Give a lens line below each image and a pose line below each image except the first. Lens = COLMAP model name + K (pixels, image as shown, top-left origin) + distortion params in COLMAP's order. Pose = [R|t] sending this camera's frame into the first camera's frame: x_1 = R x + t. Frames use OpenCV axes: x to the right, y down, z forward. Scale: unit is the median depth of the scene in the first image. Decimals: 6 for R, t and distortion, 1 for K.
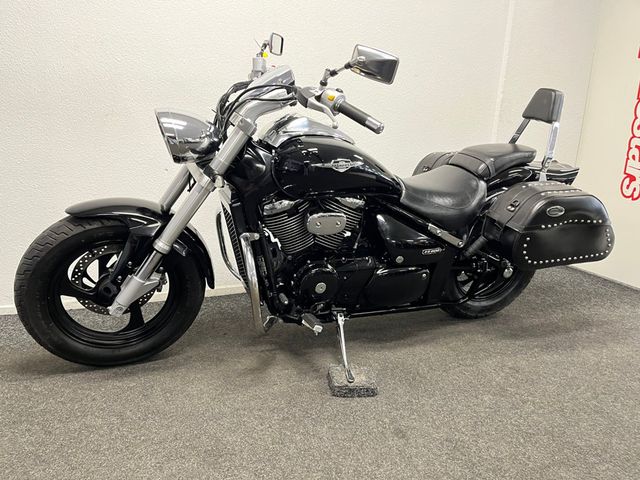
lens RADIAL K [[486.9, 0, 320.0], [0, 486.9, 240.0], [0, 0, 1]] dist [0.081717, -0.118250]
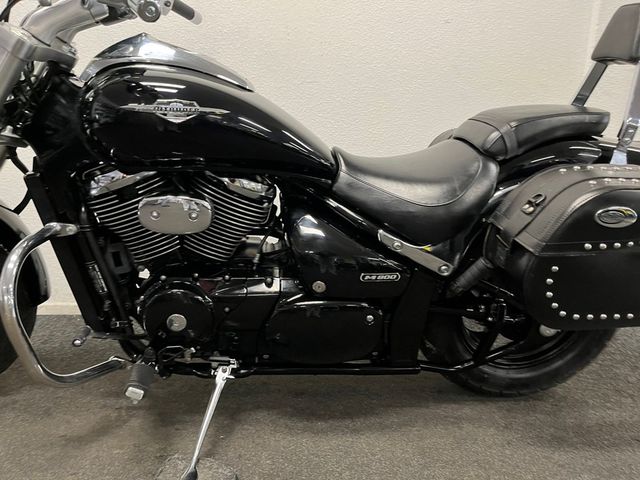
lens RADIAL K [[486.9, 0, 320.0], [0, 486.9, 240.0], [0, 0, 1]] dist [0.081717, -0.118250]
pose [[0.961953, 0.061774, -0.266140, 0.300356], [-0.072092, 0.996971, -0.029166, 0.000925], [0.263532, 0.047242, 0.963493, 0.412286]]
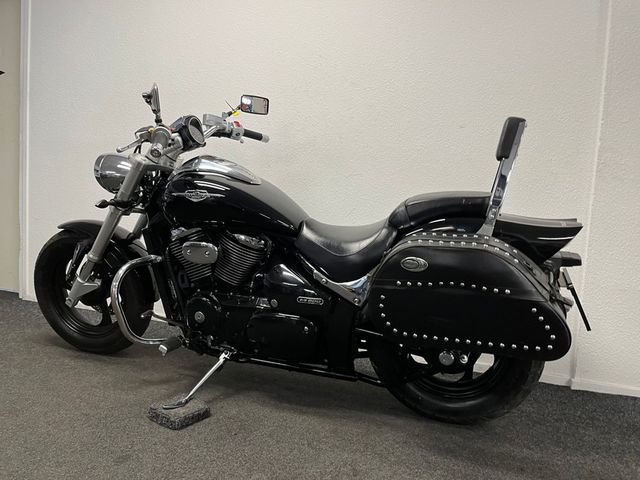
lens RADIAL K [[486.9, 0, 320.0], [0, 486.9, 240.0], [0, 0, 1]] dist [0.081717, -0.118250]
pose [[0.757649, 0.052647, -0.650535, 0.782644], [-0.180763, 0.974676, -0.131648, 0.027762], [0.627131, 0.217336, 0.747979, 0.319756]]
